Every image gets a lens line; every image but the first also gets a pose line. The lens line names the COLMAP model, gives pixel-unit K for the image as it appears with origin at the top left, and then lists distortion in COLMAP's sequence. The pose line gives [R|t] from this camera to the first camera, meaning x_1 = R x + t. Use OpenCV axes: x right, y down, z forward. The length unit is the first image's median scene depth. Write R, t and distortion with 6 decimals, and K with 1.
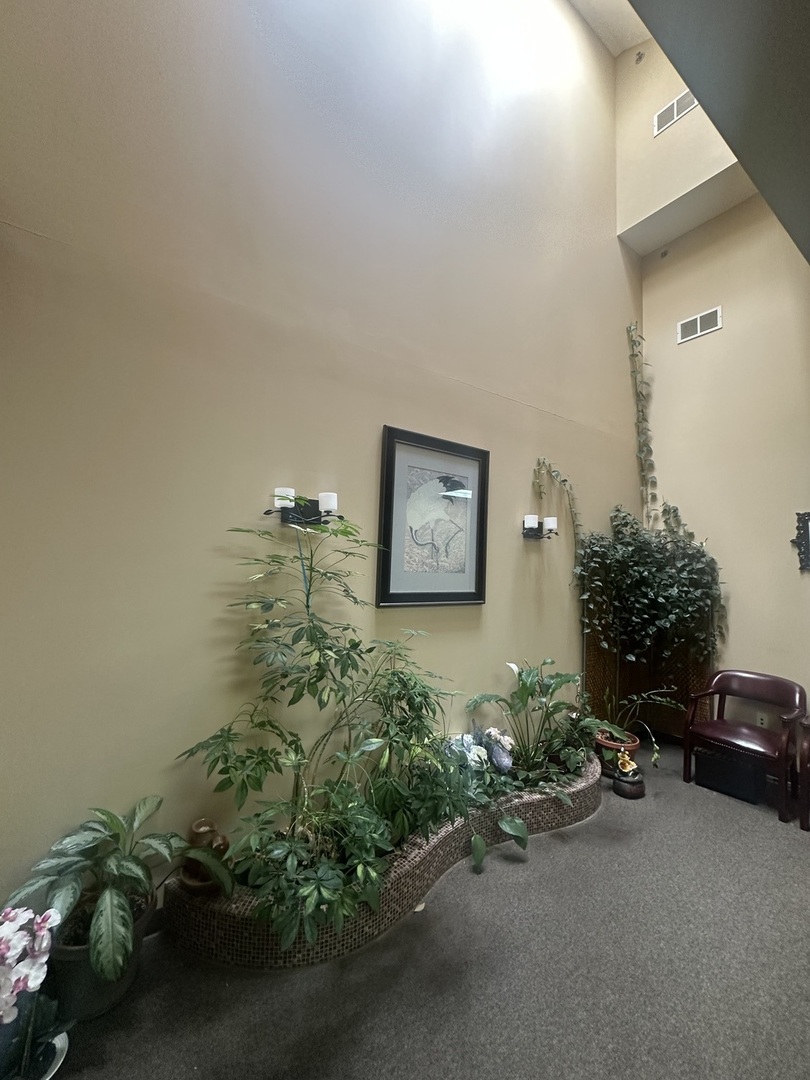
lens RADIAL K [[431.2, 0, 403.7], [0, 431.2, 539.0], [0, 0, 1]] dist [-0.002824, 0.000389]
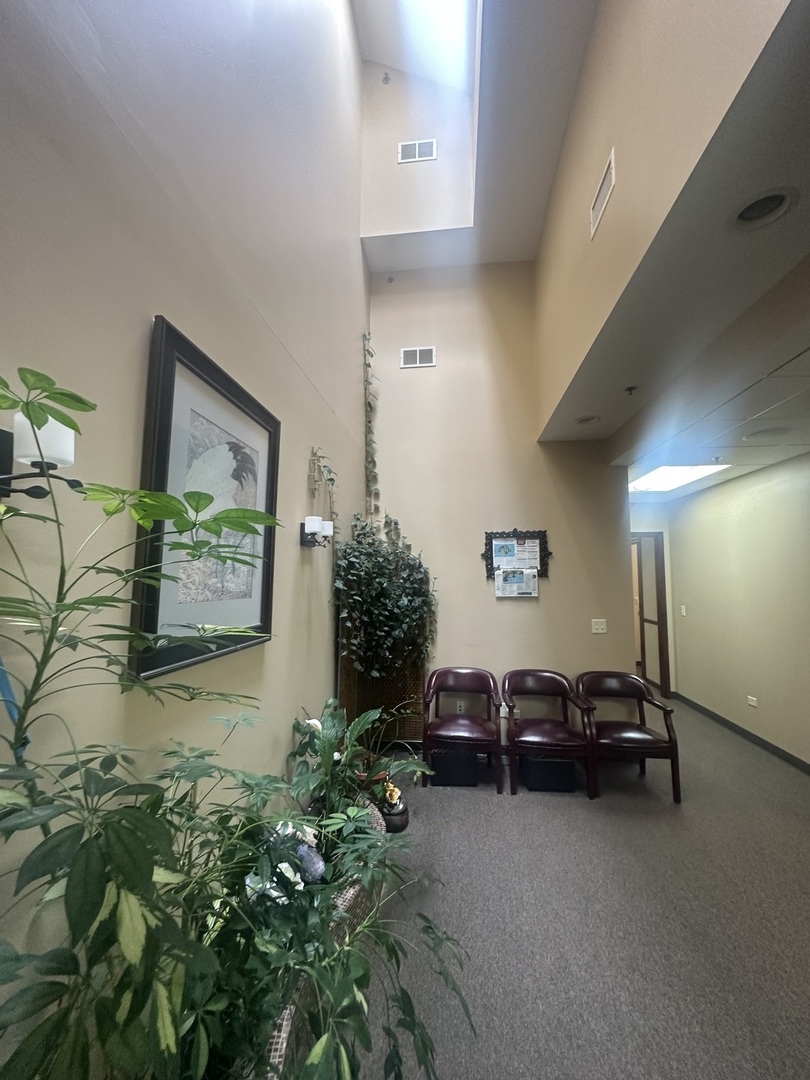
lens RADIAL K [[432.2, 0, 404.2], [0, 432.2, 538.5], [0, 0, 1]] dist [-0.001700, 0.000248]
pose [[0.669111, 0.042083, 0.741970, -0.174868], [-0.029160, 0.999113, -0.030371, 0.003173], [-0.742590, -0.001314, 0.669745, 0.357004]]
